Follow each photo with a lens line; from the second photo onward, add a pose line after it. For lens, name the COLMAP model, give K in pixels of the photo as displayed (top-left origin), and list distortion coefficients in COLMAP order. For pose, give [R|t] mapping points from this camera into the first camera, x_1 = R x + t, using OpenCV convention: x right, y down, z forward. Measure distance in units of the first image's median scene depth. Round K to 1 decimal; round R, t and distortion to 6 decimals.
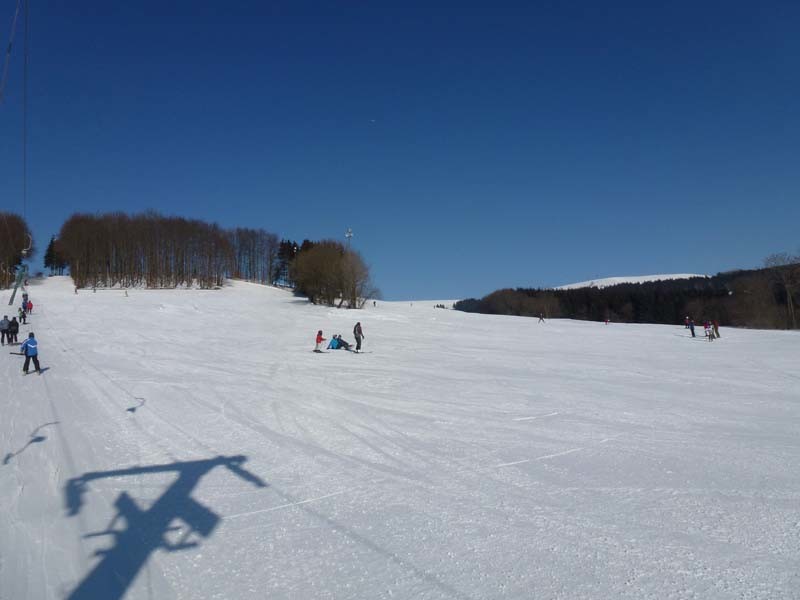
lens RADIAL K [[605.9, 0, 399.6], [0, 605.9, 298.8], [0, 0, 1]] dist [-0.016021, -0.005105]
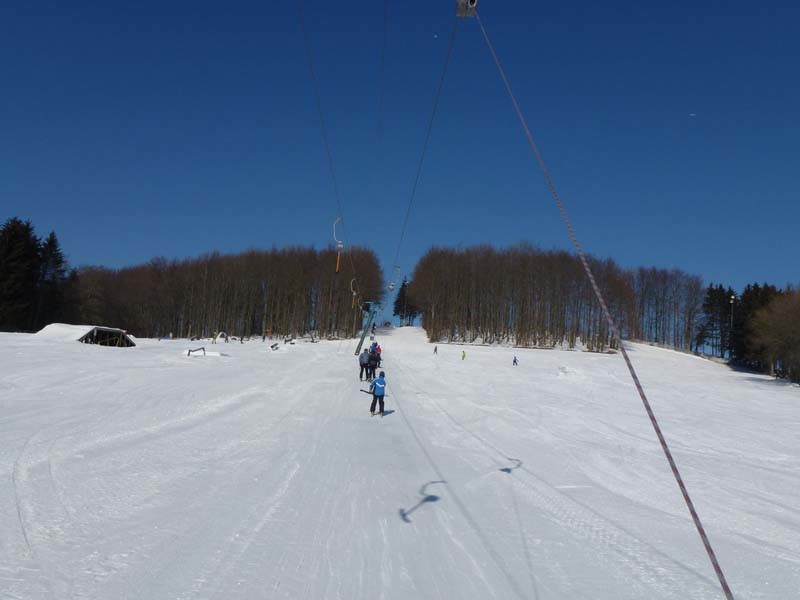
lens RADIAL K [[699.0, 0, 399.8], [0, 699.0, 300.2], [0, 0, 1]] dist [0.013474, 0.007372]
pose [[0.873525, 0.016025, -0.486515, -0.121874], [-0.066660, 0.993980, -0.086946, 0.009279], [0.482193, 0.108381, 0.869335, 0.177934]]
